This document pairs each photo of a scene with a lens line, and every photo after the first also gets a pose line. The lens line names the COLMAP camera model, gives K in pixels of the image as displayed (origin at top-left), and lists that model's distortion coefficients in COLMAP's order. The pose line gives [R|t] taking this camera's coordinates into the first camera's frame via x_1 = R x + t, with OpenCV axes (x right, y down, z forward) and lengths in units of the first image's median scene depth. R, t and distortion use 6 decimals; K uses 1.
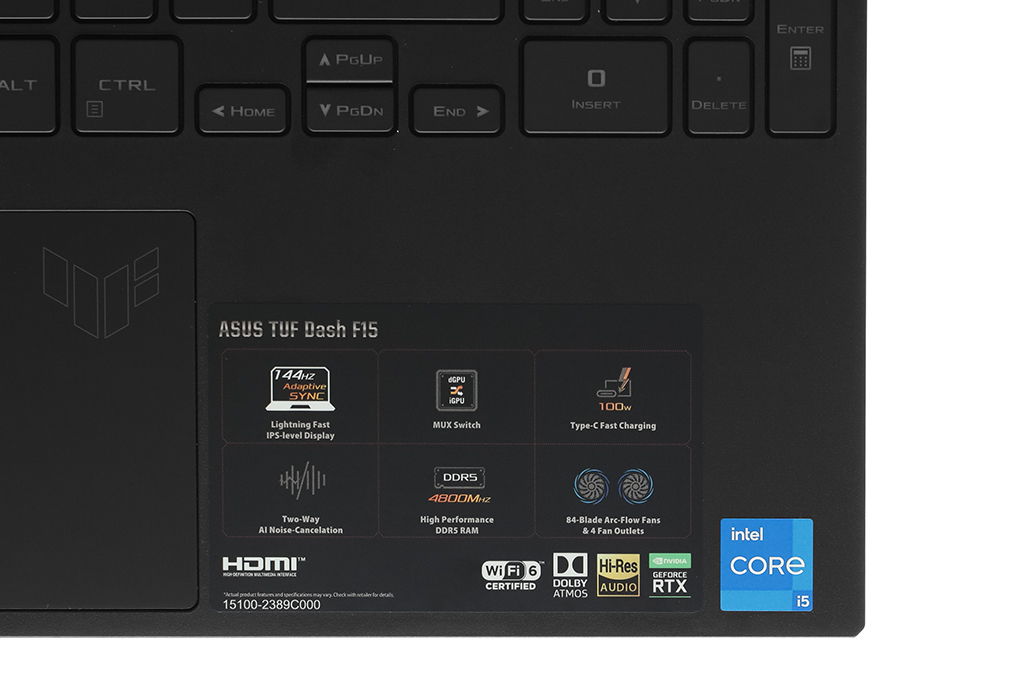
lens RADIAL K [[3098.9, 0, 507.1], [0, 3098.9, 341.0], [0, 0, 1]] dist [-0.035904, 0.000000]
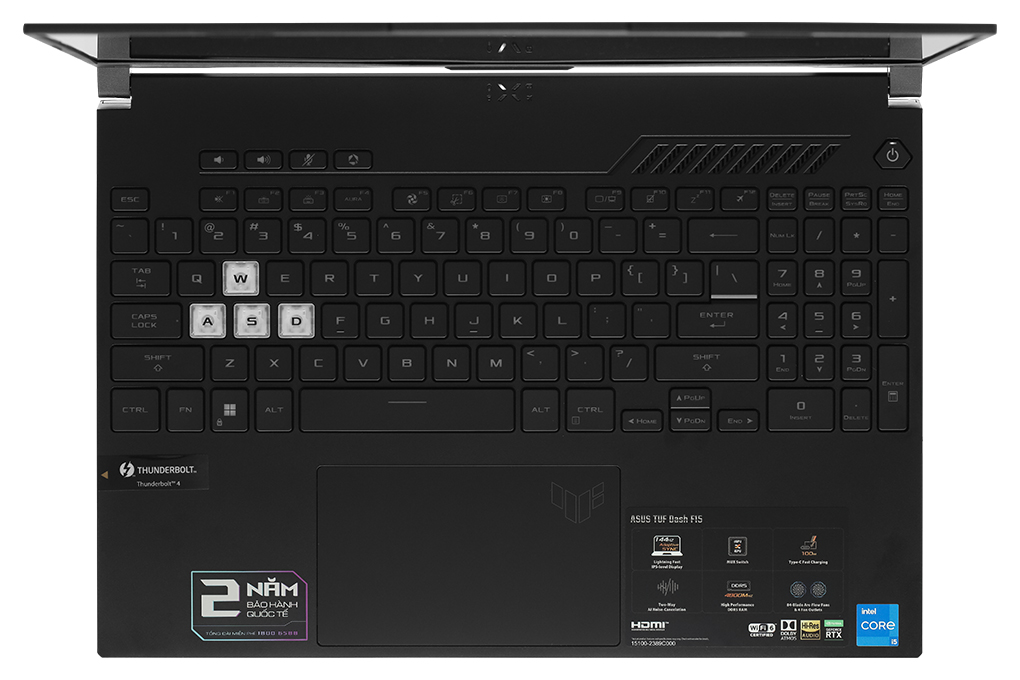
lens RADIAL K [[3098.9, 0, 513.0], [0, 3098.9, 339.0], [0, 0, 1]] dist [-0.035904, 0.000000]
pose [[0.999948, -0.001043, -0.010132, -0.154304], [0.000876, 0.999864, -0.016479, -0.095910], [0.010148, 0.016469, 0.999813, -1.216676]]
